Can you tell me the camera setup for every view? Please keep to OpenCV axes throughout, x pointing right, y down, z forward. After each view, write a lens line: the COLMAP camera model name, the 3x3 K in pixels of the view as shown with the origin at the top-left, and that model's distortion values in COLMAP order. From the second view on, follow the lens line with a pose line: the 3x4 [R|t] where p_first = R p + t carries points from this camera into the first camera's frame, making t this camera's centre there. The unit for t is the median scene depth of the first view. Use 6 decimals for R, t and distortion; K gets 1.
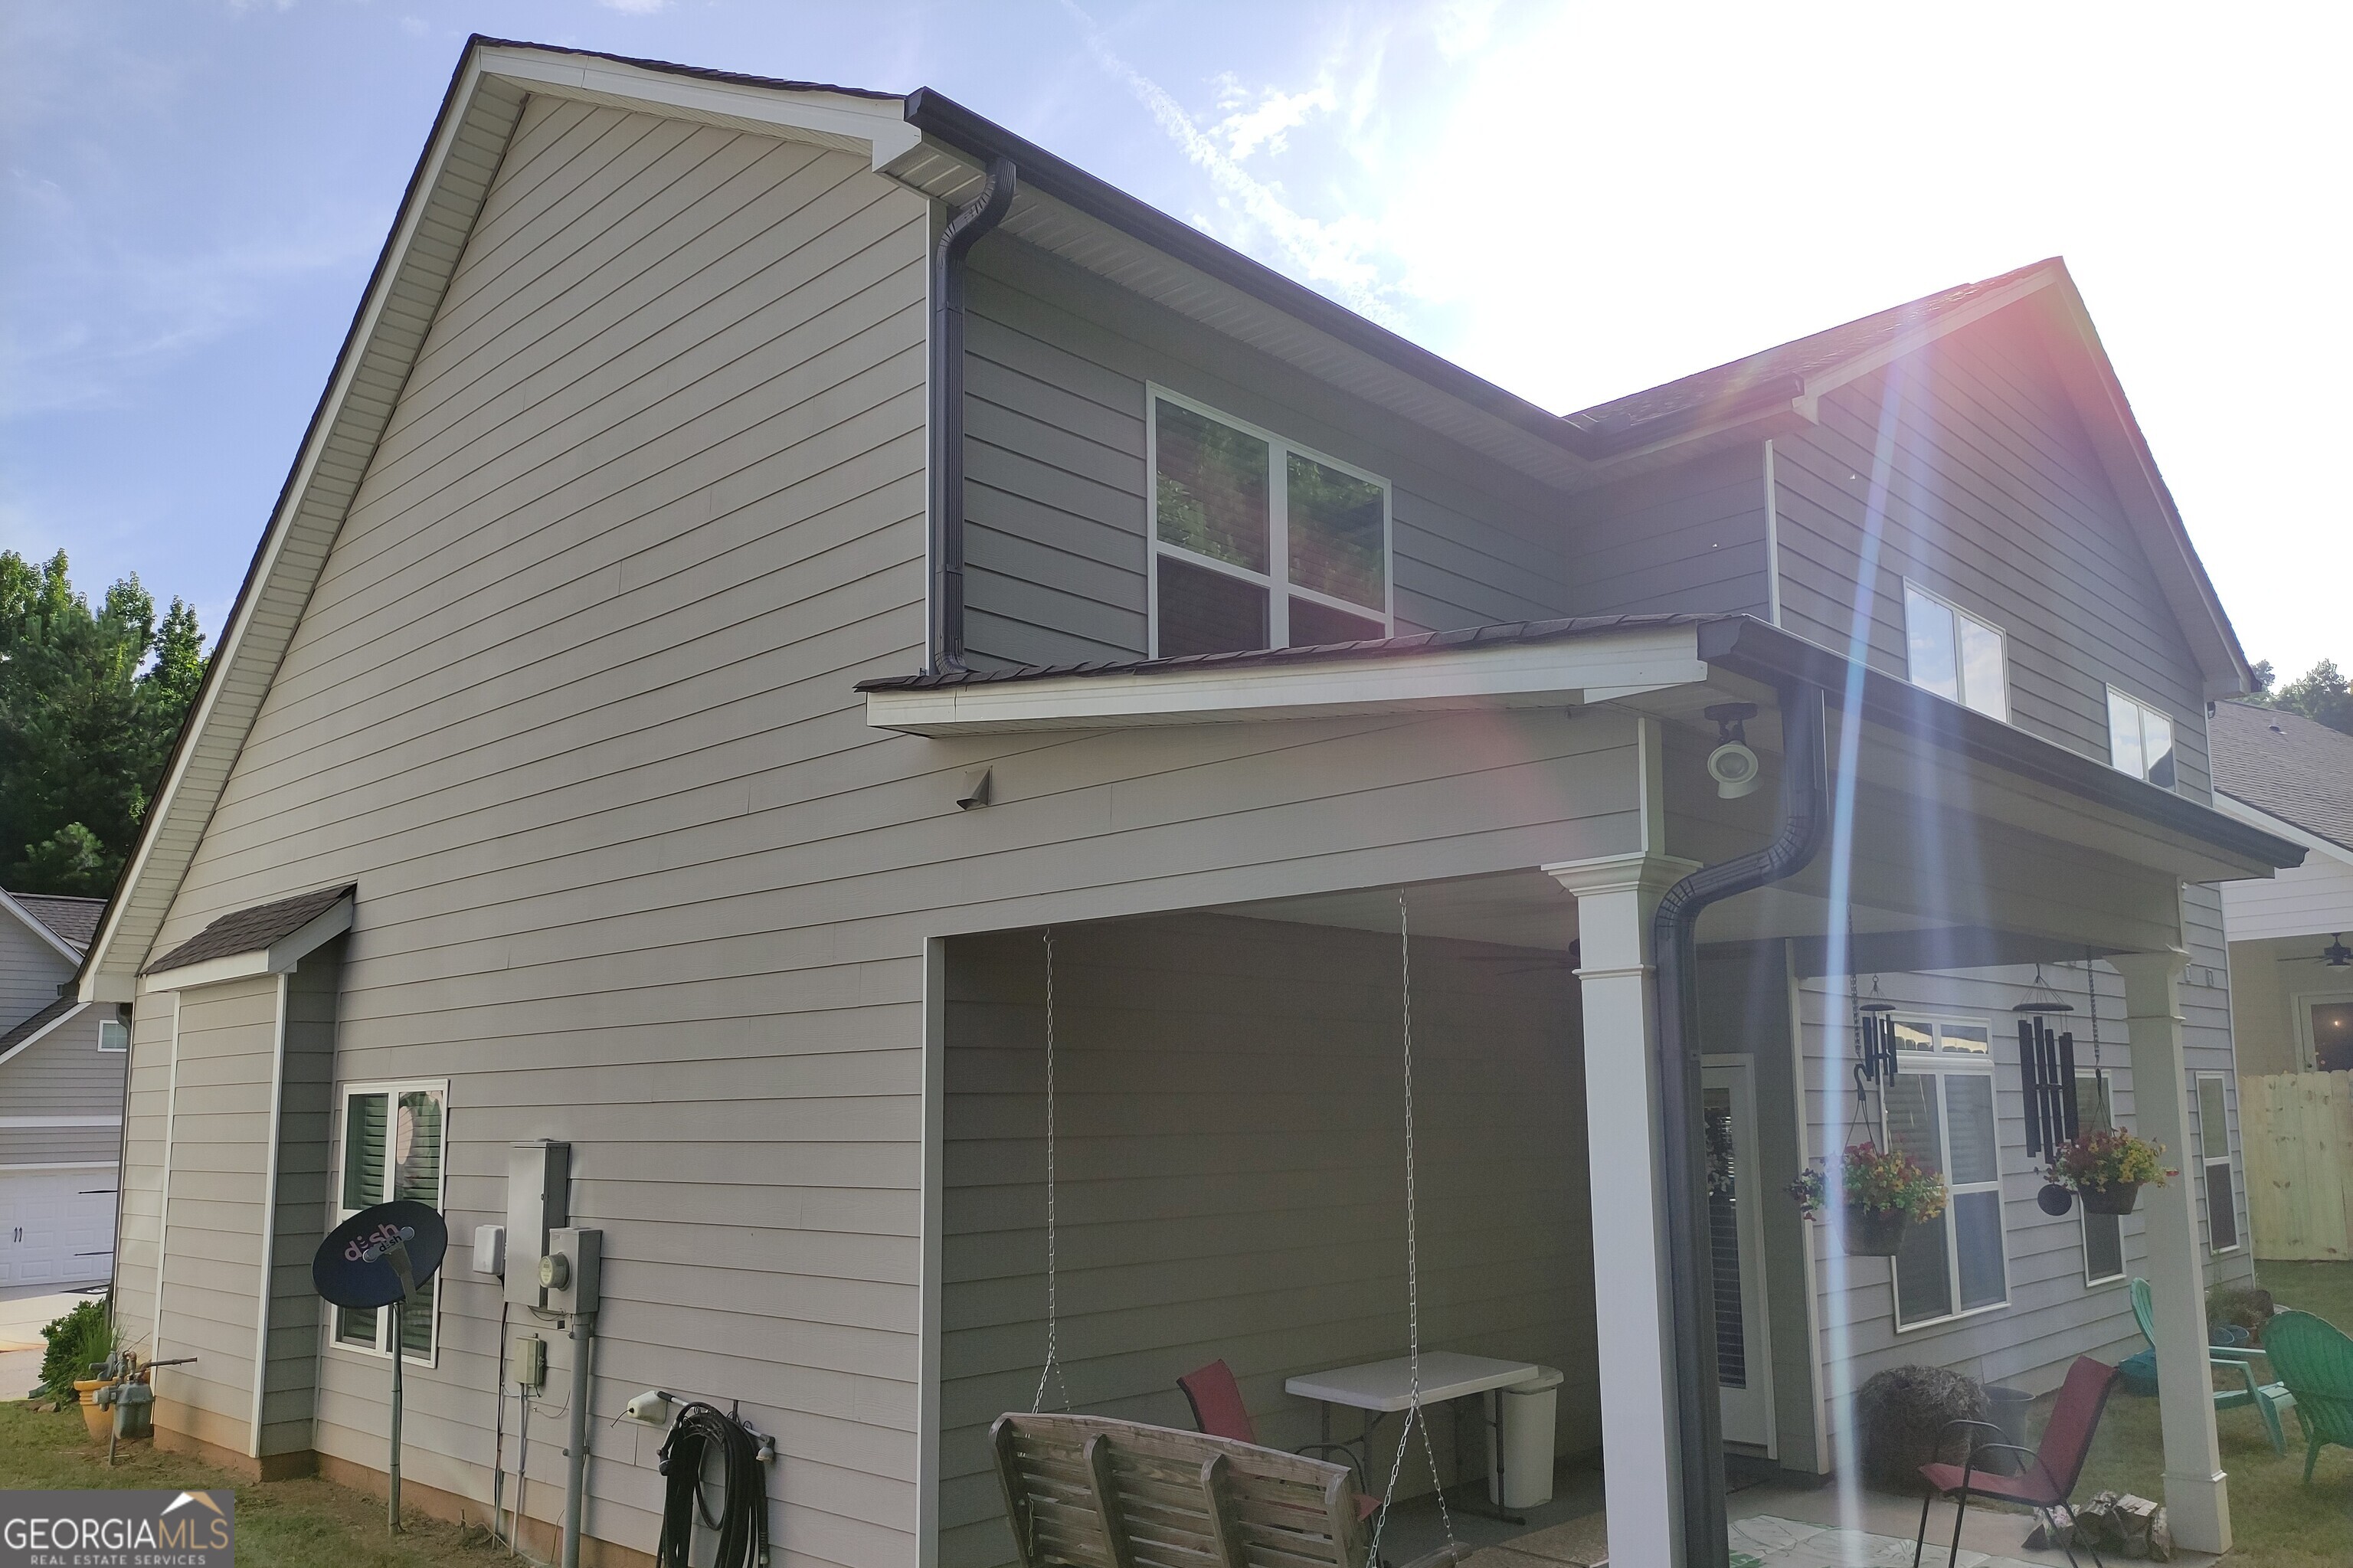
lens RADIAL K [[1708.1, 0, 1175.8], [0, 1708.1, 876.6], [0, 0, 1]] dist [0.044307, -0.041884]
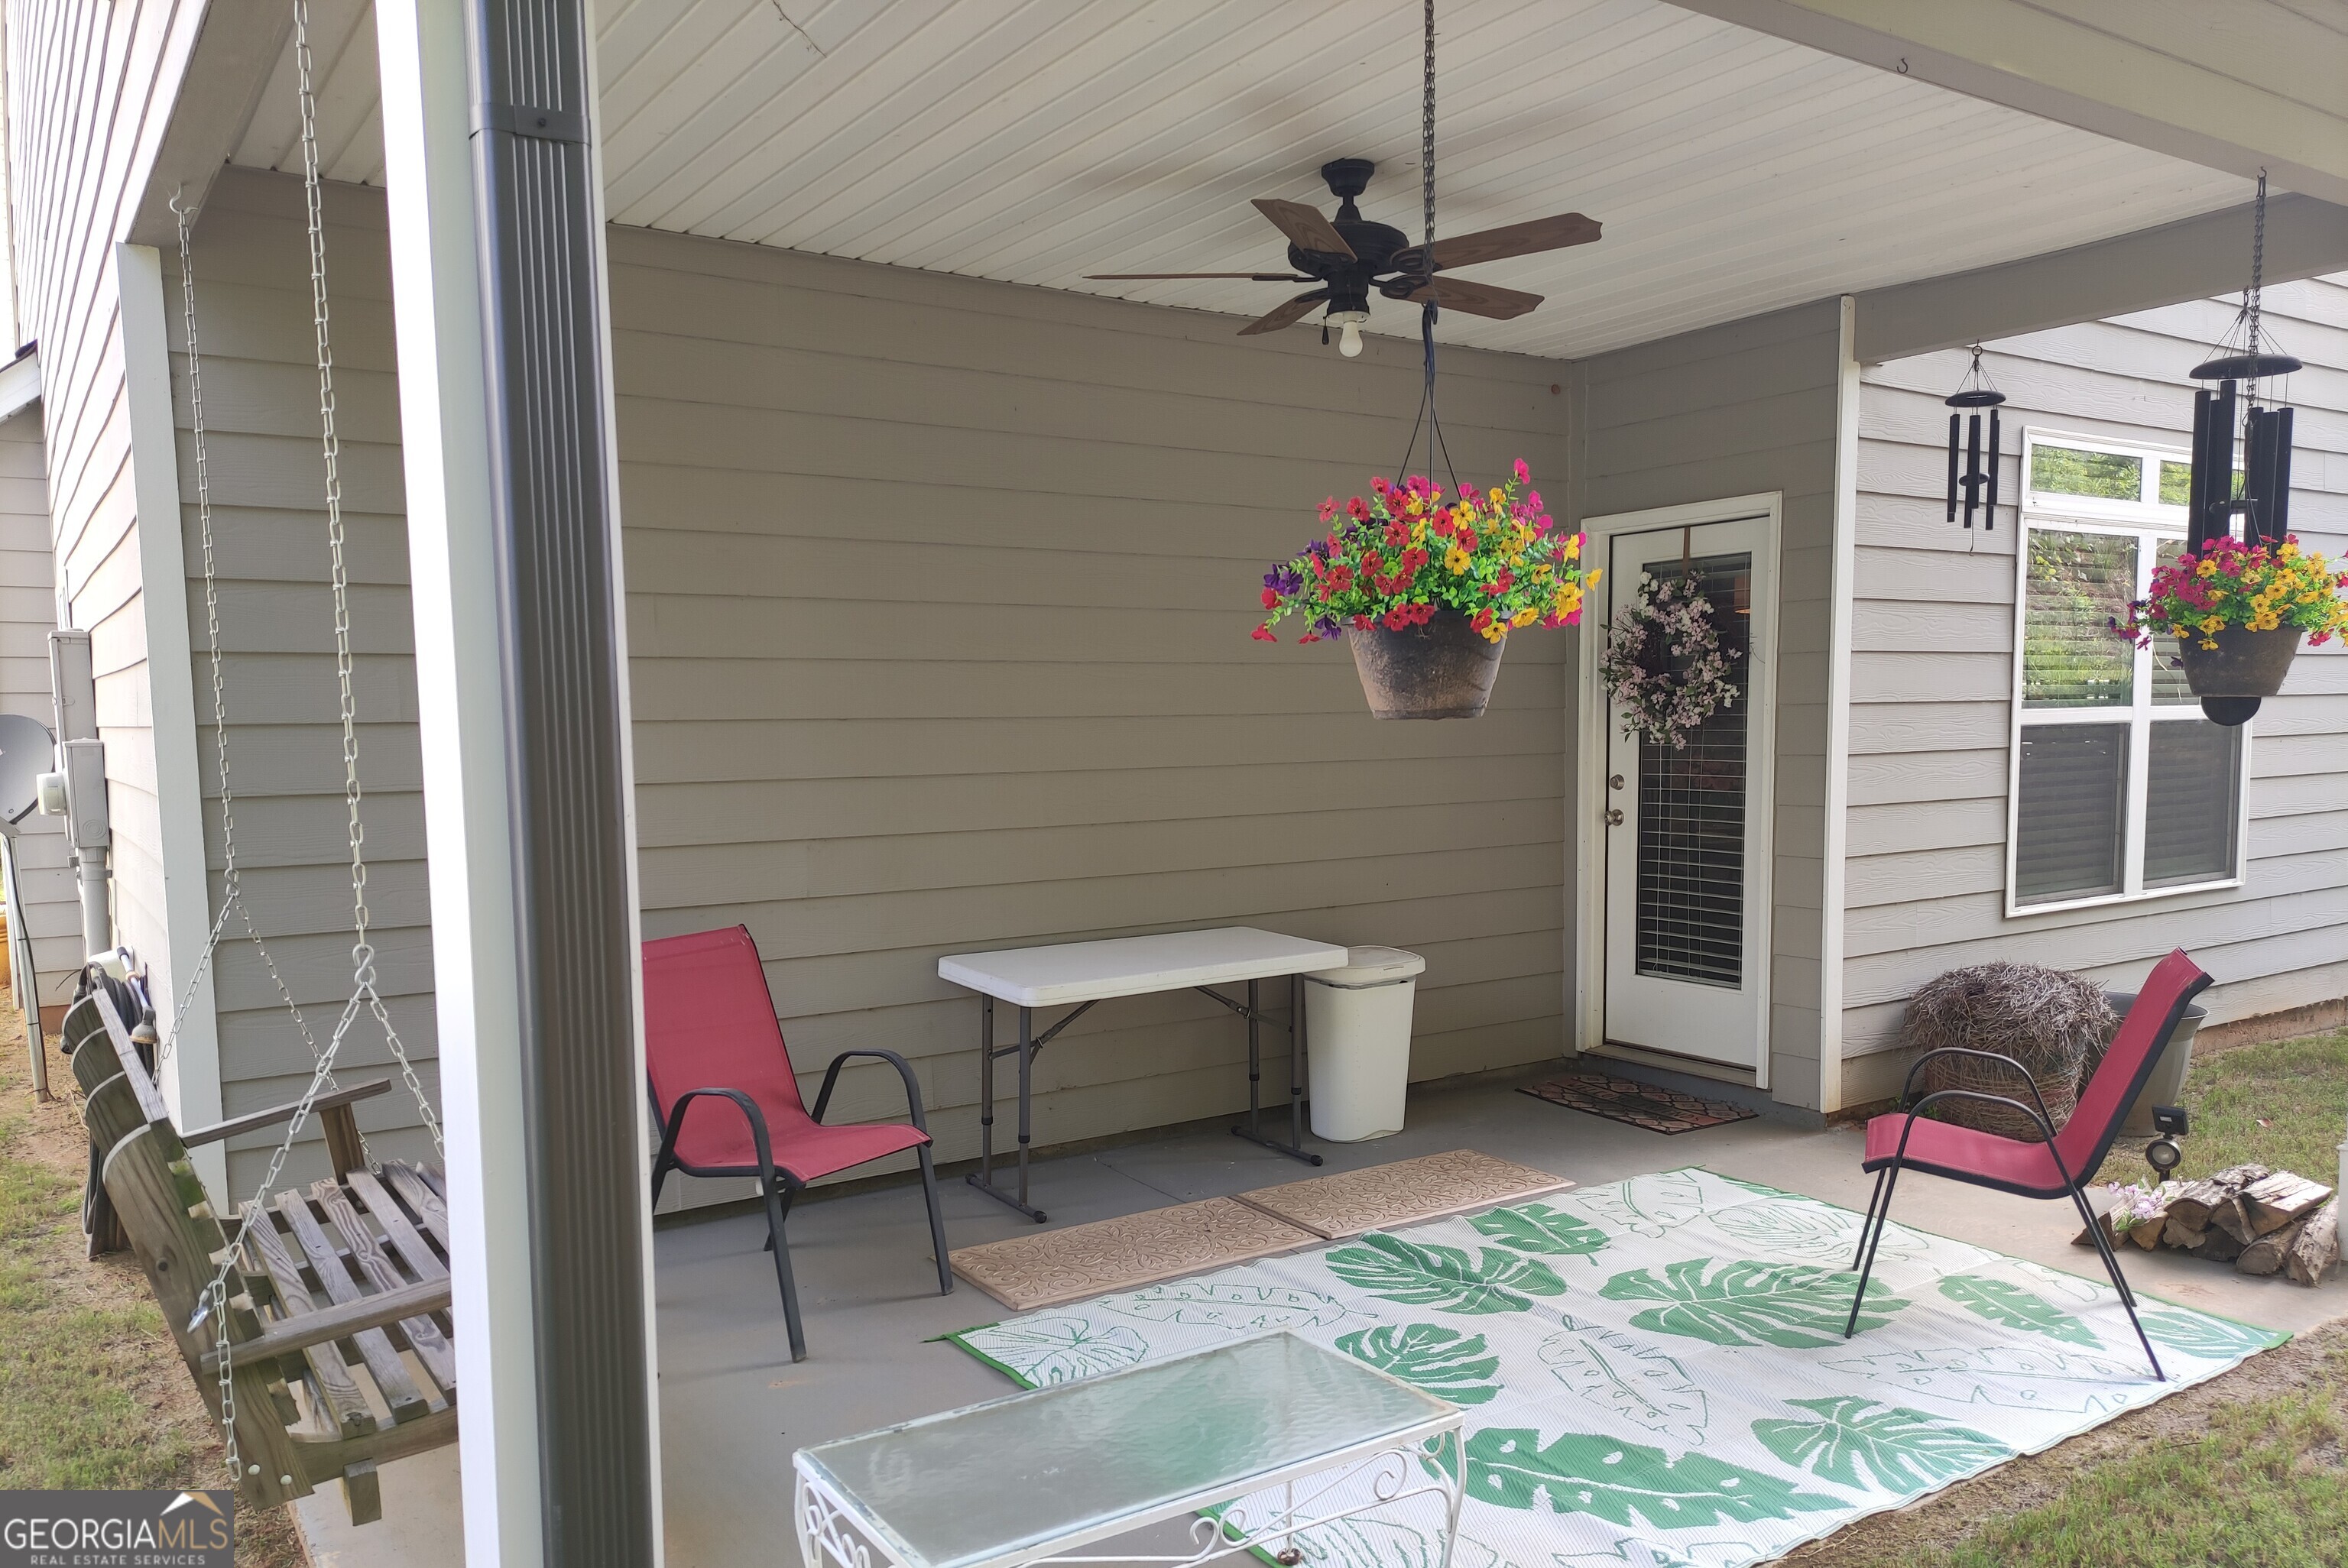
lens RADIAL K [[1704.2, 0, 1173.3], [0, 1704.2, 876.4], [0, 0, 1]] dist [0.044307, -0.041884]
pose [[0.978882, 0.017505, -0.203673, 0.287423], [0.030936, 0.972166, 0.232240, 0.101211], [0.202069, -0.233637, 0.951095, 0.361480]]
